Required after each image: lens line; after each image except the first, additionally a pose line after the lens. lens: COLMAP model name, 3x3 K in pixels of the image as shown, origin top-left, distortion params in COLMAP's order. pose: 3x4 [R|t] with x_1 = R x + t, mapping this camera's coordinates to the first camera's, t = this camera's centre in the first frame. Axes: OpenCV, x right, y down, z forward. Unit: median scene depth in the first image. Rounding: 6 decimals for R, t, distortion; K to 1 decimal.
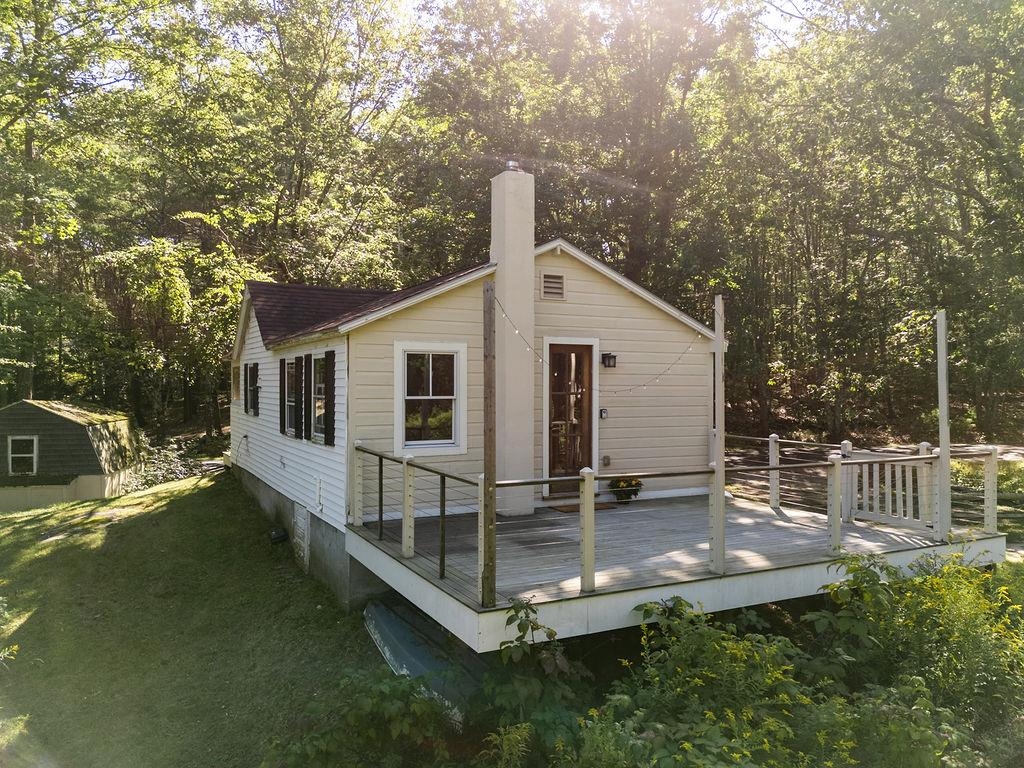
lens RADIAL K [[776.9, 0, 512.0], [0, 776.9, 384.0], [0, 0, 1]] dist [0.011117, 0.002780]
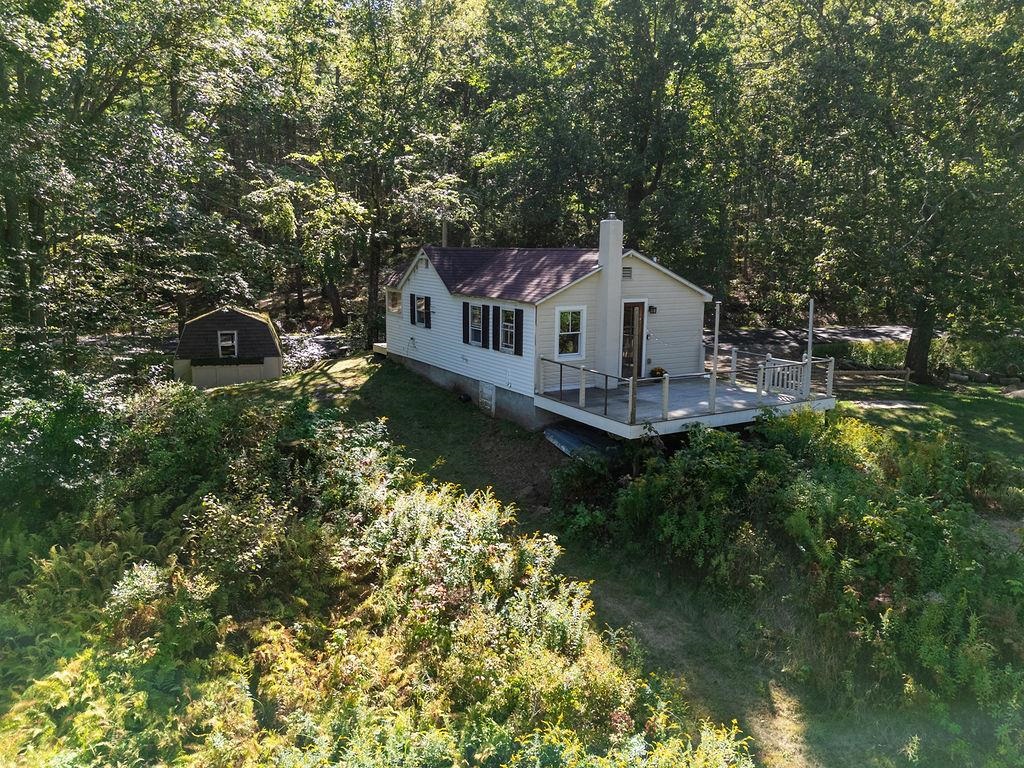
lens RADIAL K [[700.5, 0, 512.0], [0, 700.5, 384.0], [0, 0, 1]] dist [0.039446, -0.000108]
pose [[0.999480, -0.003033, 0.032096, -0.298610], [-0.002723, 0.984064, 0.177793, -0.166417], [-0.032124, -0.177788, 0.983544, -0.791956]]
